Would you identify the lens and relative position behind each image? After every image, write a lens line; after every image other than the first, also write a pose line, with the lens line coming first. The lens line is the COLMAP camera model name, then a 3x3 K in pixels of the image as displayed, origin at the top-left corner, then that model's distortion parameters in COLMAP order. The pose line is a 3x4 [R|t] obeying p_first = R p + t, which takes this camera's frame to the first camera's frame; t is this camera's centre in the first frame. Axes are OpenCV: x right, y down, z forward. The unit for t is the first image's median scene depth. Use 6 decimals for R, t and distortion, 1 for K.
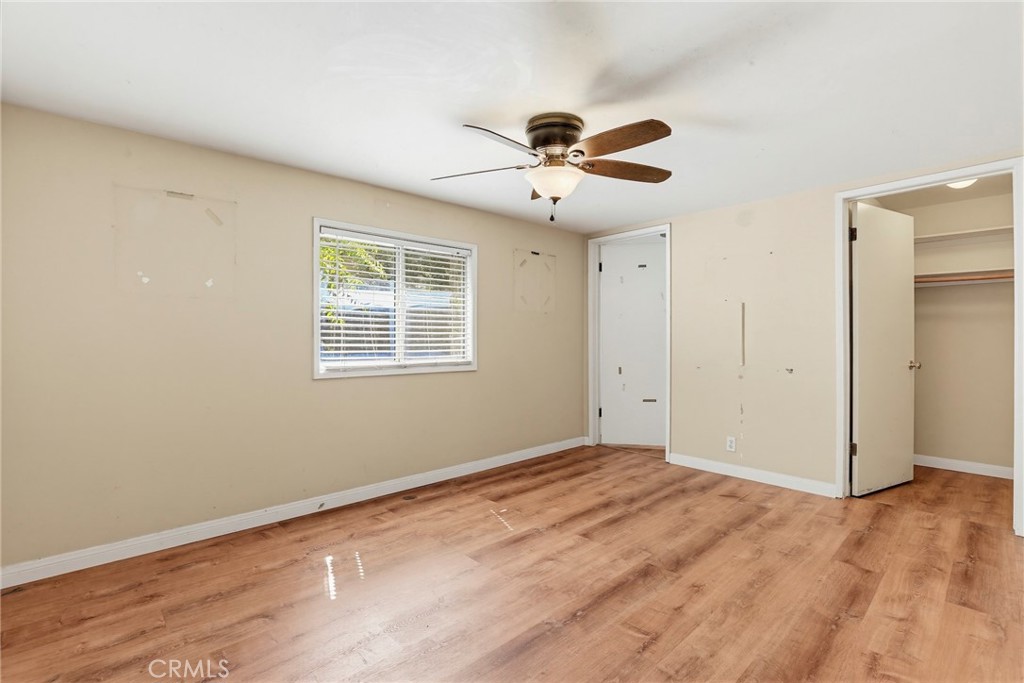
lens RADIAL K [[477.0, 0, 512.4], [0, 477.0, 337.1], [0, 0, 1]] dist [-0.026082, 0.001941]
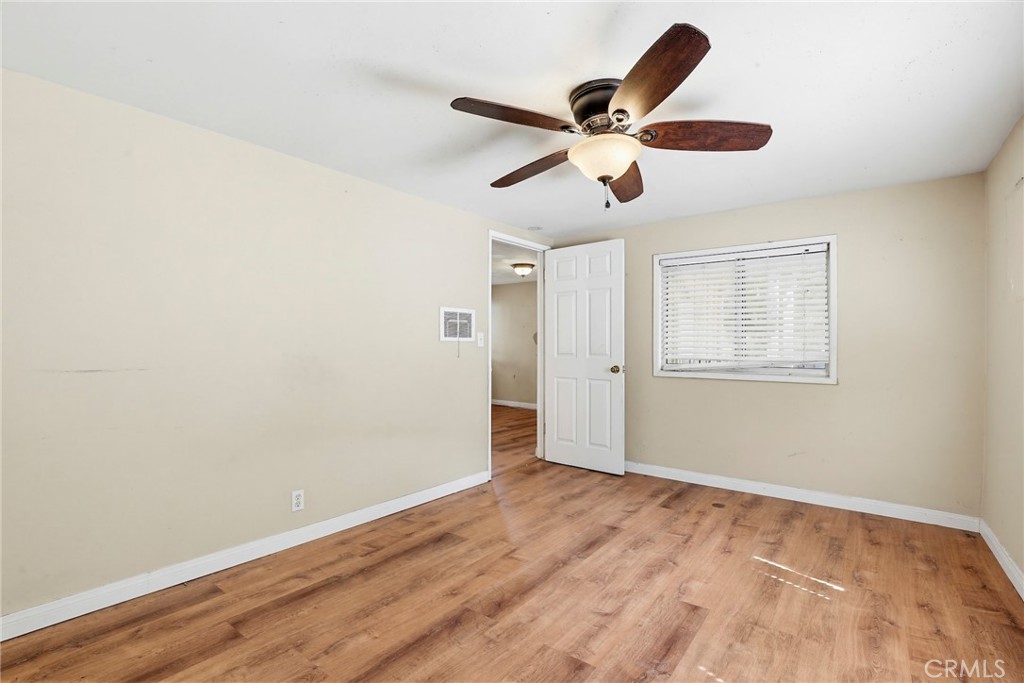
lens RADIAL K [[477.0, 0, 512.7], [0, 477.0, 346.4], [0, 0, 1]] dist [-0.026082, 0.001941]
pose [[-0.987009, -0.001940, -0.160652, 0.407567], [-0.001560, 0.999996, -0.002487, 0.003749], [0.160657, -0.002204, -0.987008, 1.922730]]
